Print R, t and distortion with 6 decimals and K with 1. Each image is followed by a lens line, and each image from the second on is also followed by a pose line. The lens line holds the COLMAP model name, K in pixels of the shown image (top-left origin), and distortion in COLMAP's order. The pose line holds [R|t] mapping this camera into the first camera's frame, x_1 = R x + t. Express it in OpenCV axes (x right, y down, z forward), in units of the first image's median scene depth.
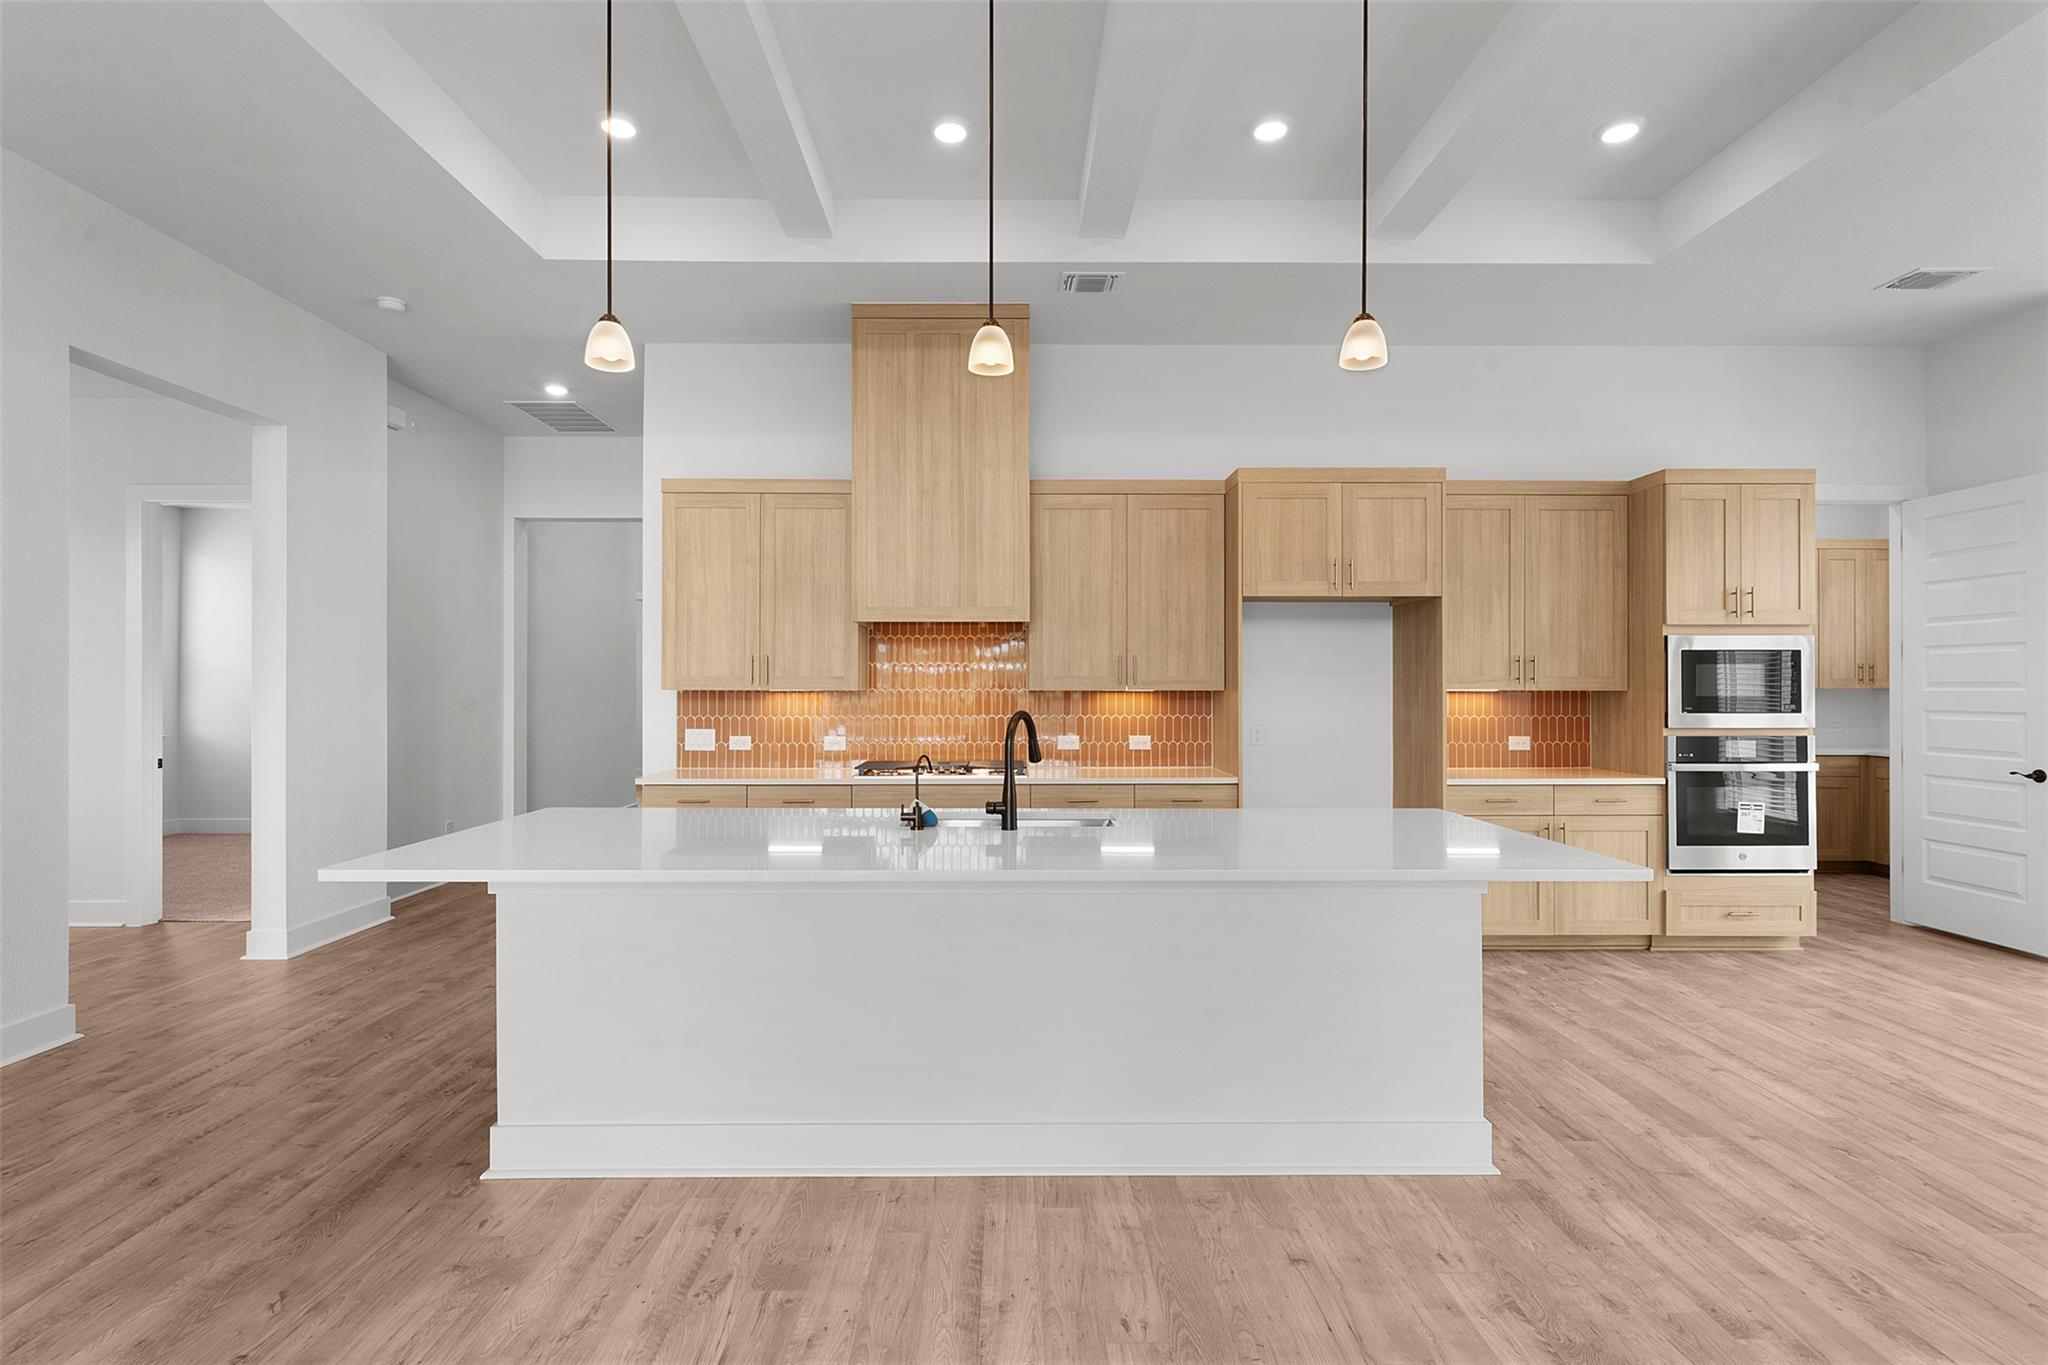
lens RADIAL K [[998.3, 0, 1010.0], [0, 998.3, 680.7], [0, 0, 1]] dist [0.003702, -0.000253]
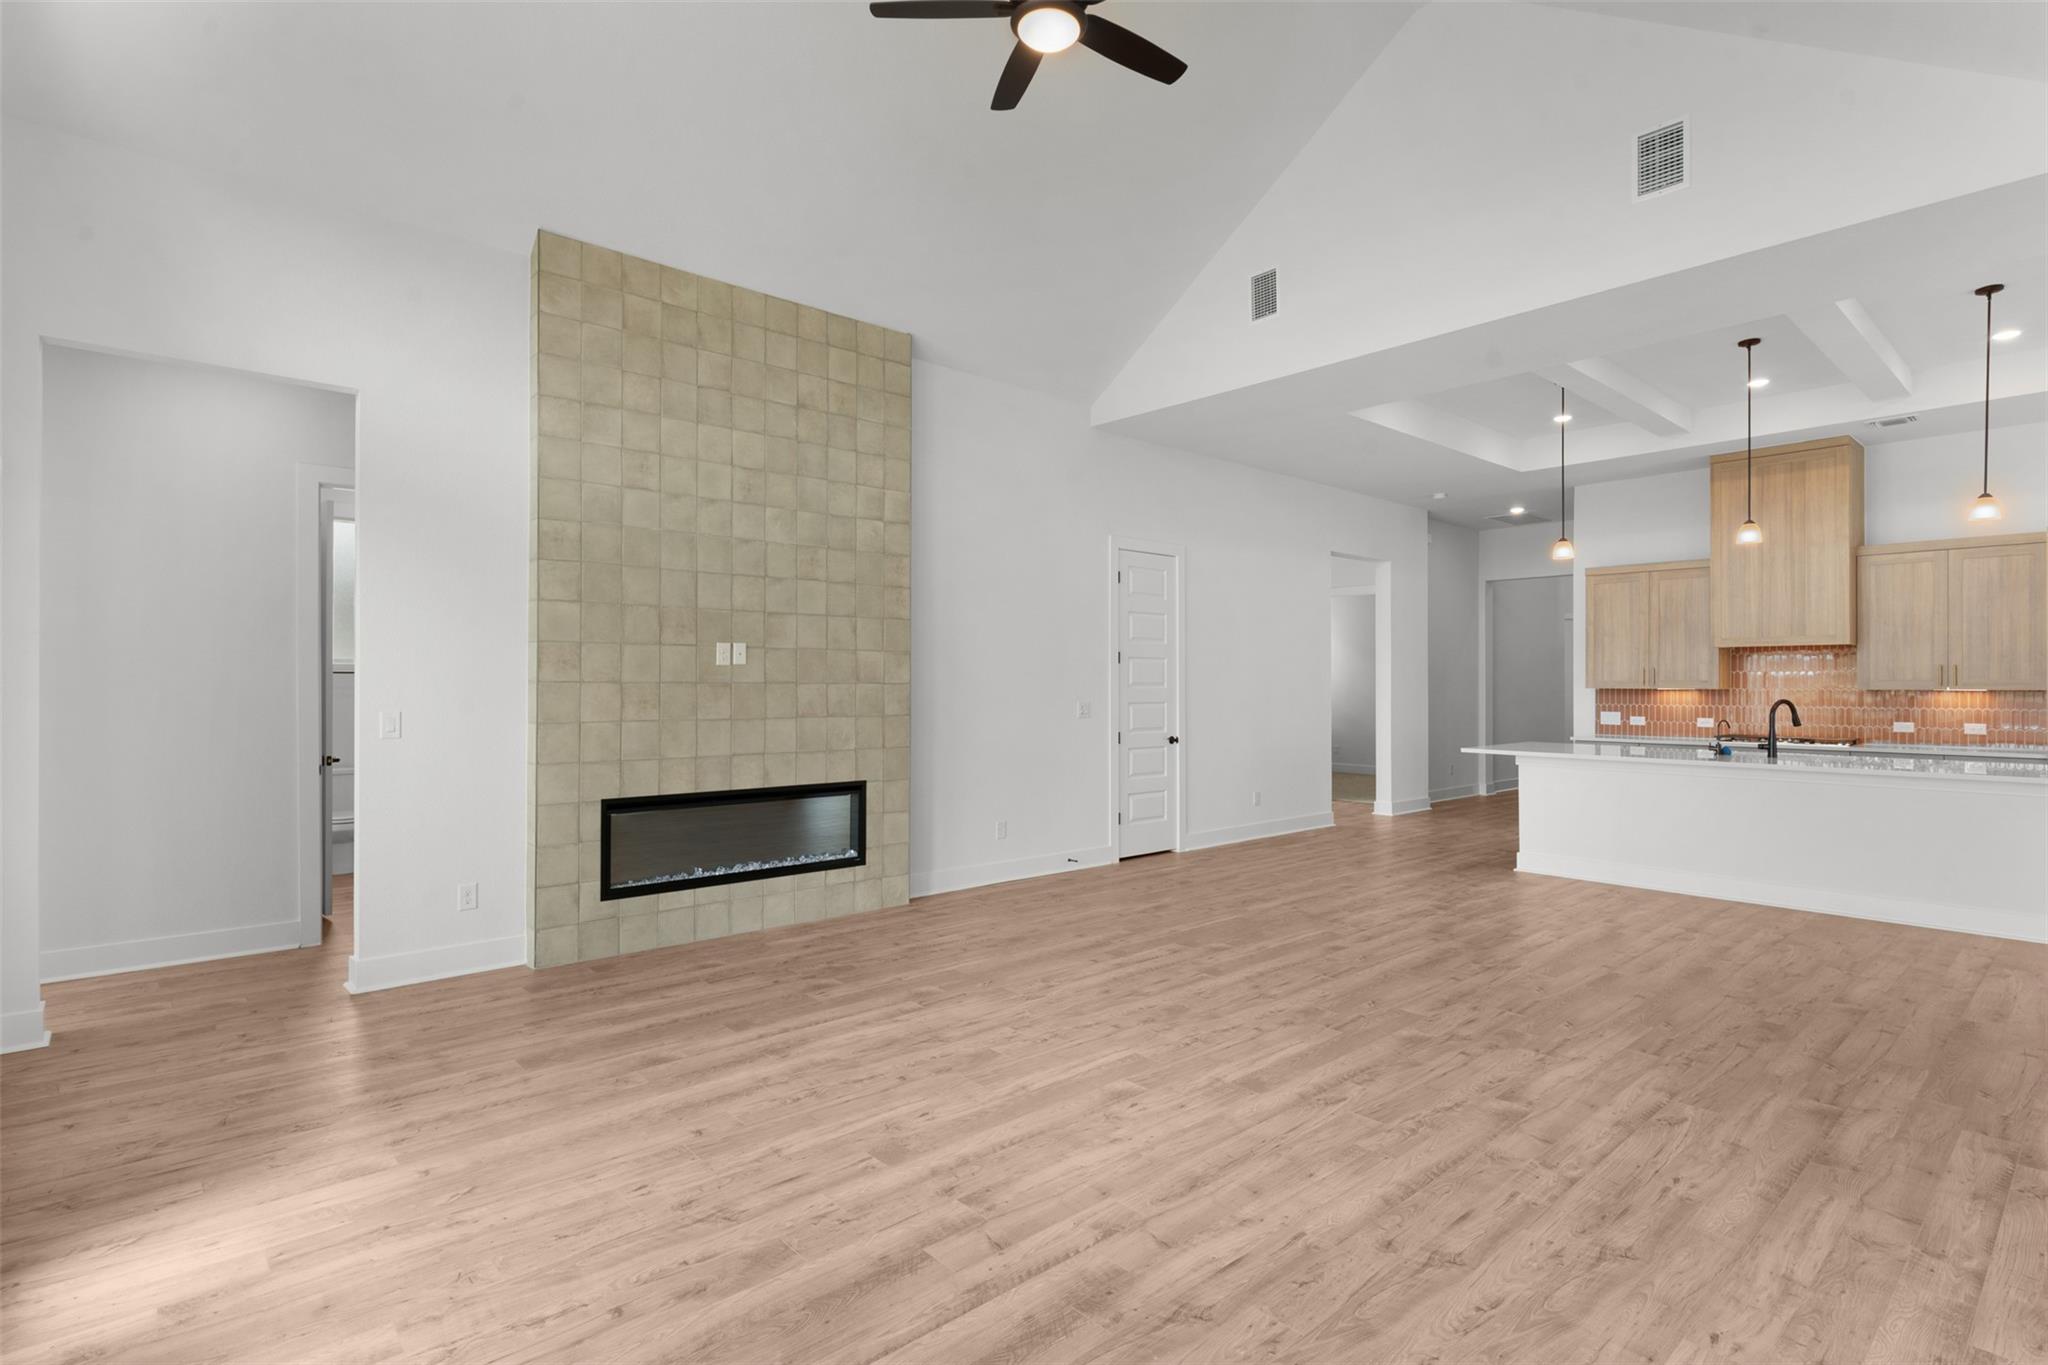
lens RADIAL K [[998.3, 0, 1019.8], [0, 998.3, 683.7], [0, 0, 1]] dist [0.003702, -0.000253]
pose [[0.658634, 0.000187, -0.752463, 0.332298], [0.002270, 0.999995, 0.002235, -0.005288], [0.752460, -0.003180, 0.658631, -0.946621]]
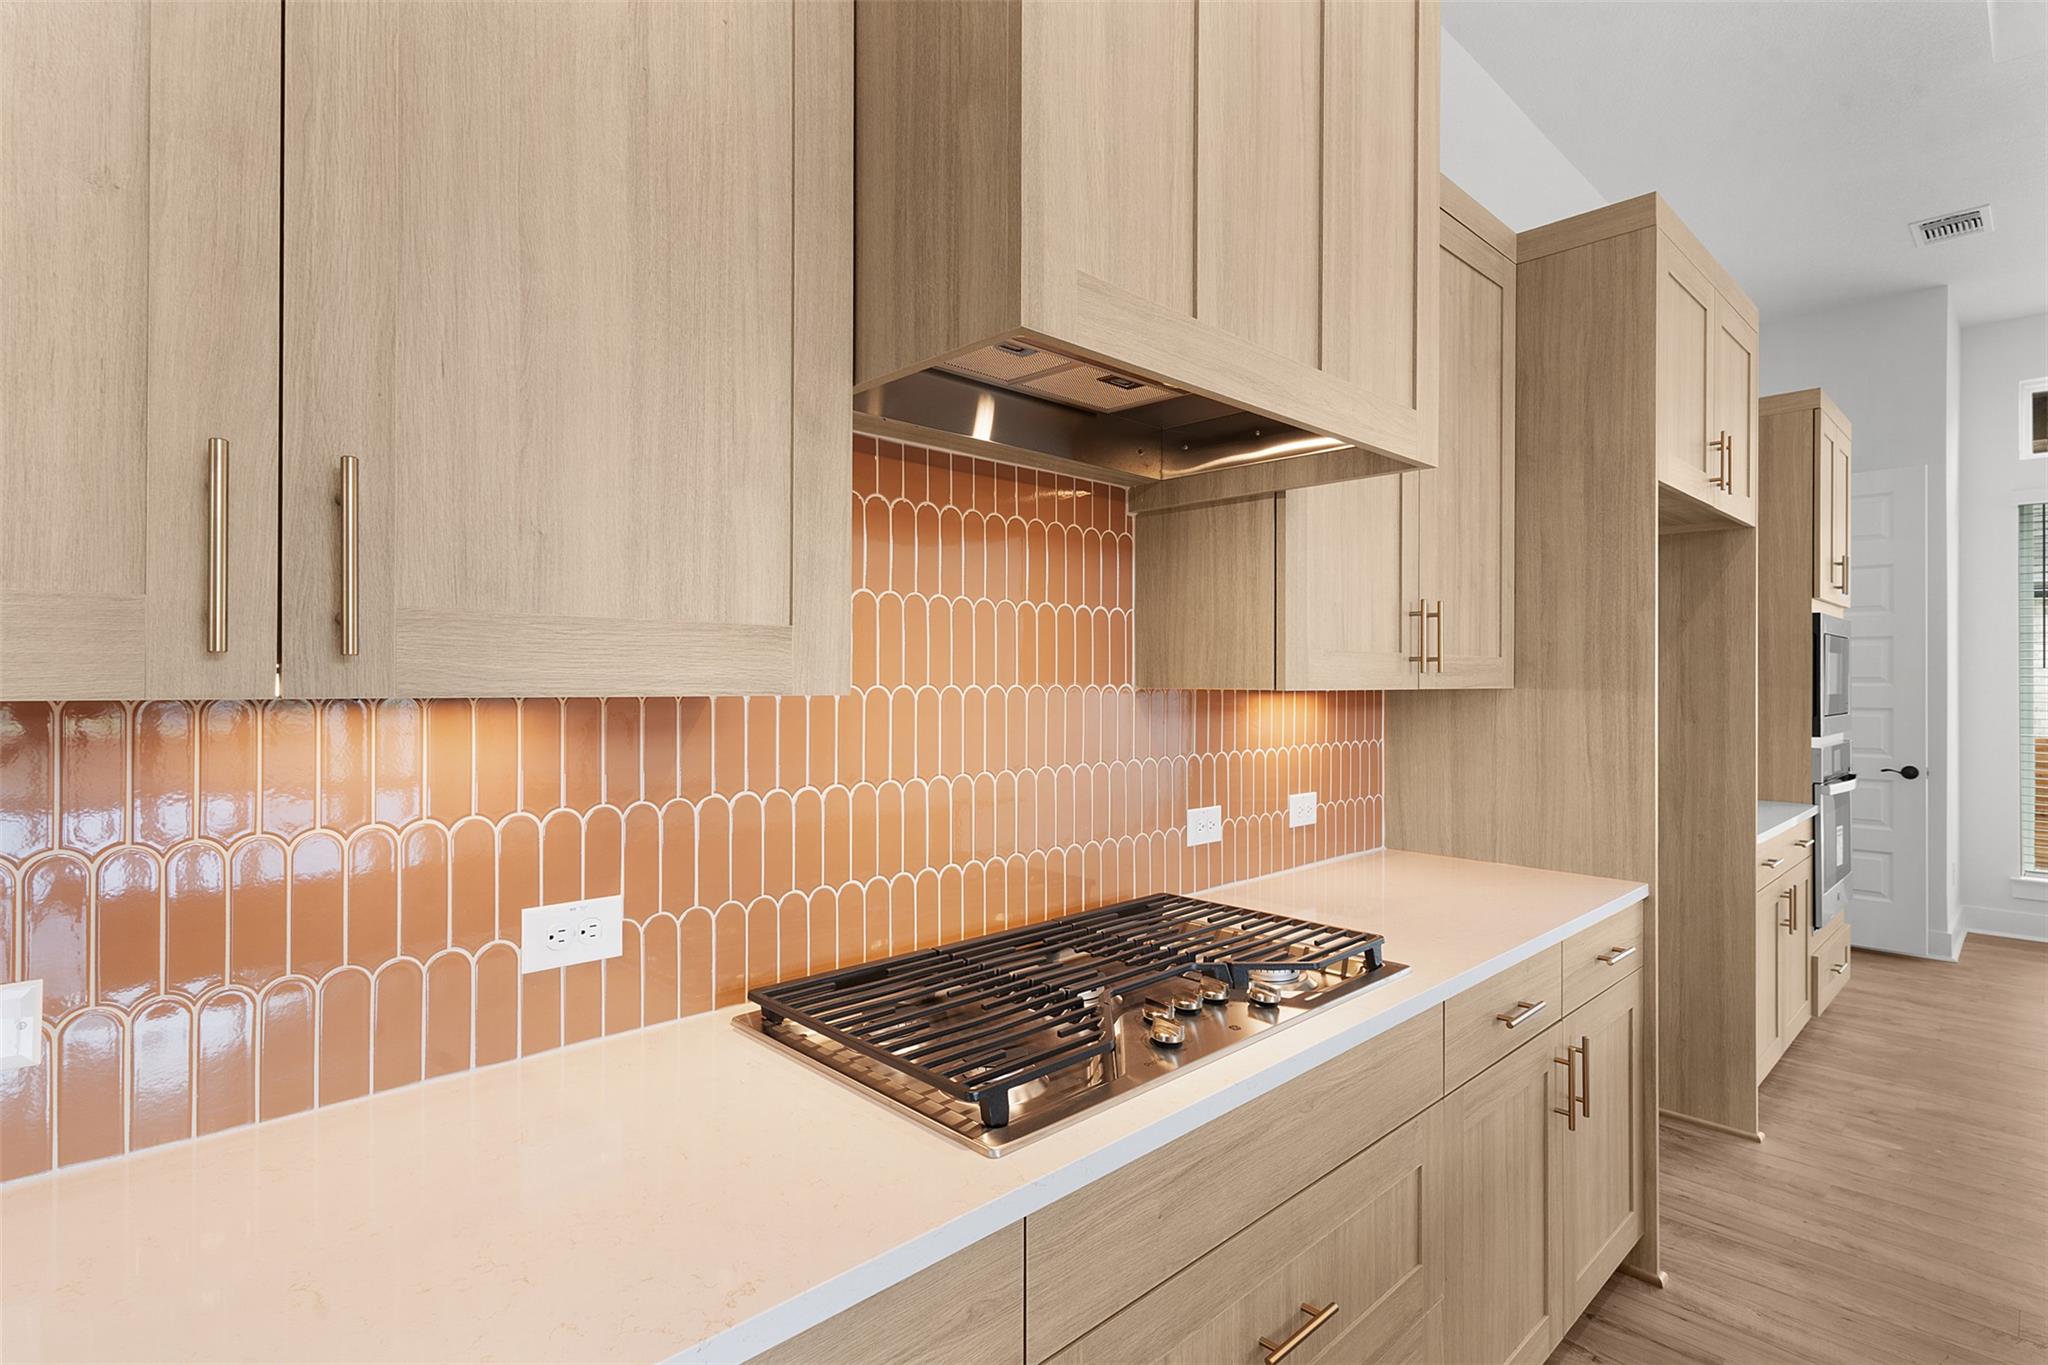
lens RADIAL K [[998.3, 0, 1020.0], [0, 998.3, 677.8], [0, 0, 1]] dist [0.003702, -0.000253]
pose [[0.729053, 0.003251, 0.684450, -0.283170], [-0.007405, 0.999968, 0.003138, 0.005305], [-0.684418, -0.007356, 0.729053, 0.860703]]
